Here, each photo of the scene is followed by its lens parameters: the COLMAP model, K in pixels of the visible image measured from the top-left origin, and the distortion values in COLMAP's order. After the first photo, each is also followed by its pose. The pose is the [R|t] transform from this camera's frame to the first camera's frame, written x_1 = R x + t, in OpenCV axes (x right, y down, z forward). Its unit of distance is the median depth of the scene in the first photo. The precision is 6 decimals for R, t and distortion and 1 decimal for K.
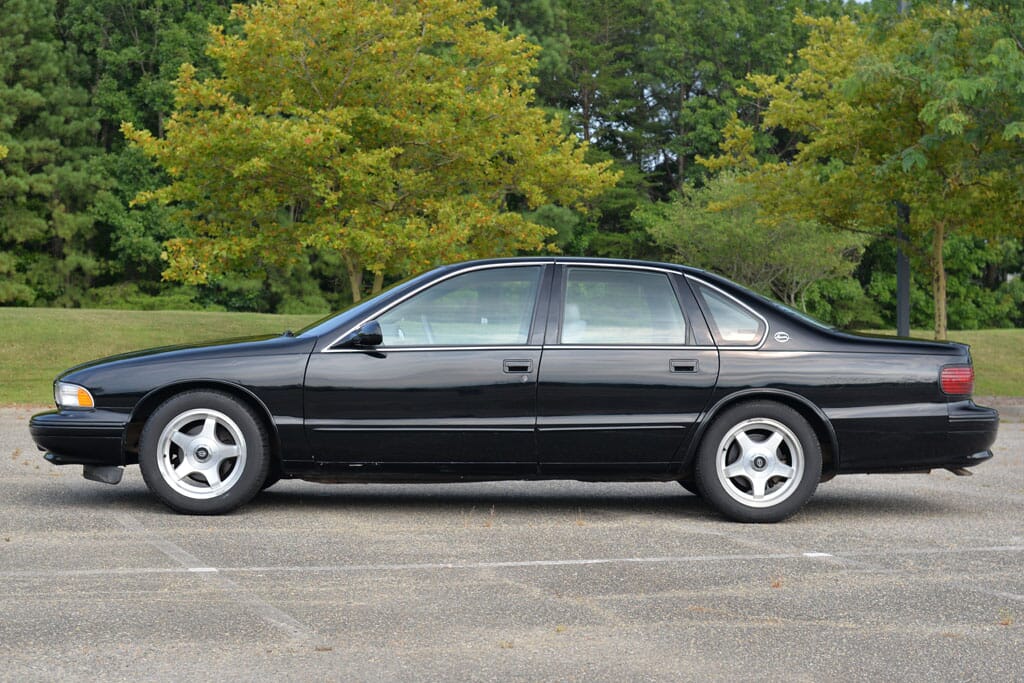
lens RADIAL K [[1661.5, 0, 512.0], [0, 1661.5, 341.5], [0, 0, 1]] dist [0.025107, -0.168721]
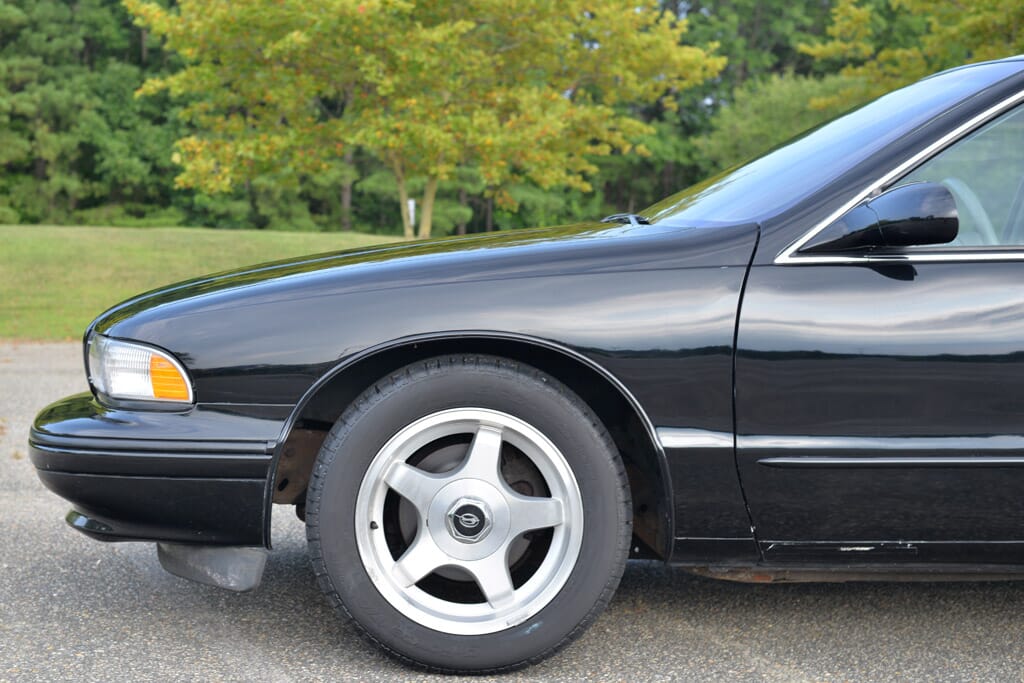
lens RADIAL K [[1661.5, 0, 512.0], [0, 1661.5, 341.5], [0, 0, 1]] dist [0.025107, -0.168721]
pose [[0.999964, -0.001265, 0.008390, -0.049511], [0.000877, 0.998937, 0.046093, 0.001853], [-0.008440, -0.046084, 0.998902, 0.167540]]
